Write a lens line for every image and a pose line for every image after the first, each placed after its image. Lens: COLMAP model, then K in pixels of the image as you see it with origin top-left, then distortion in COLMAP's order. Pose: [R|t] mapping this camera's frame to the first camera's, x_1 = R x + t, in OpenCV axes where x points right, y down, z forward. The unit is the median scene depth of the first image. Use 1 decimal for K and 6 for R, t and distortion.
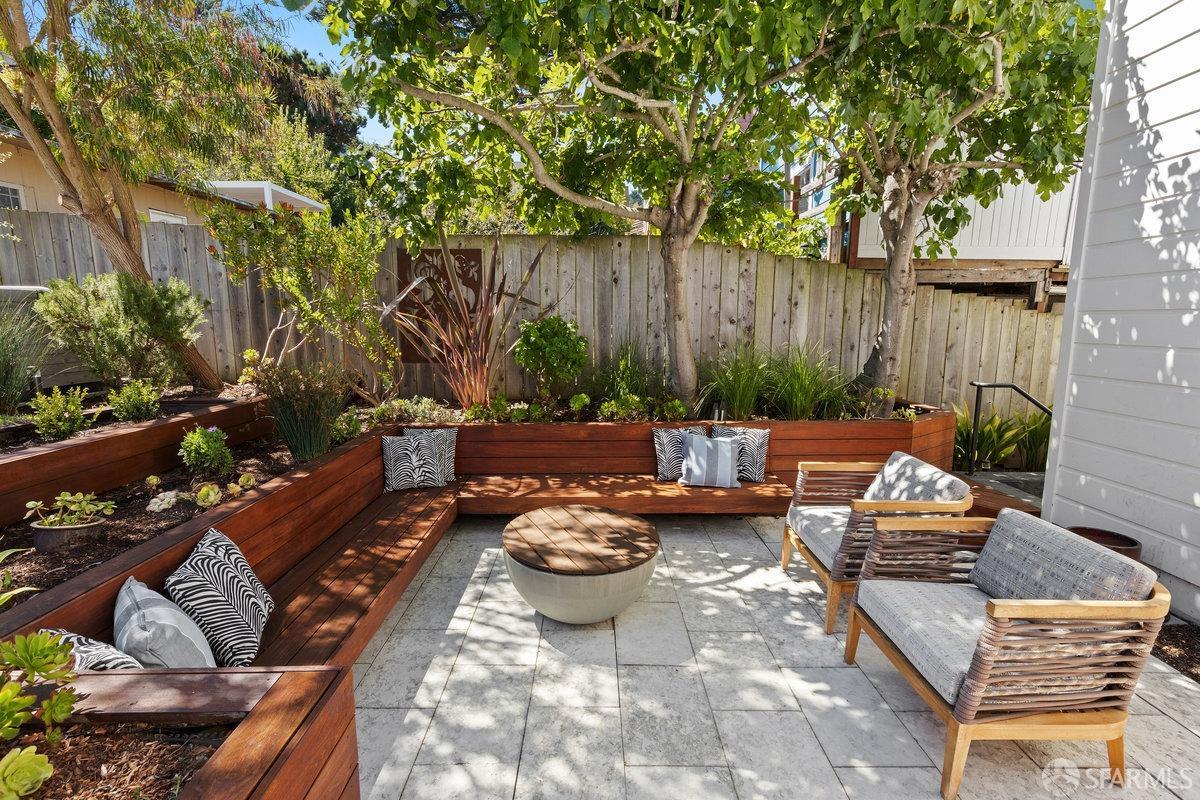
lens RADIAL K [[540.1, 0, 593.9], [0, 540.1, 397.5], [0, 0, 1]] dist [0.000861, 0.000160]
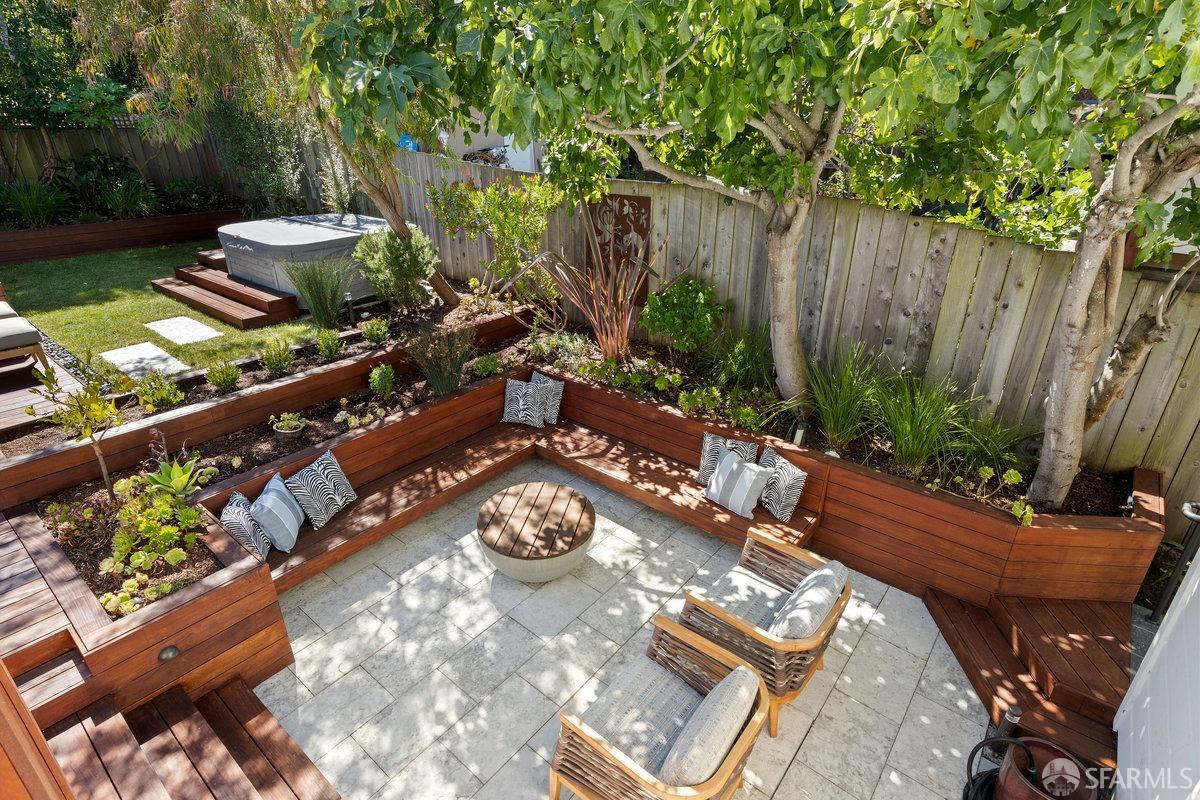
lens RADIAL K [[615.8, 0, 600.0], [0, 615.8, 400.0], [0, 0, 1]] dist [0.002821, 0.000296]
pose [[0.764462, 0.271183, -0.584857, 0.679914], [-0.089569, 0.943101, 0.320215, -0.386577], [0.638416, -0.192407, 0.745254, 0.025690]]
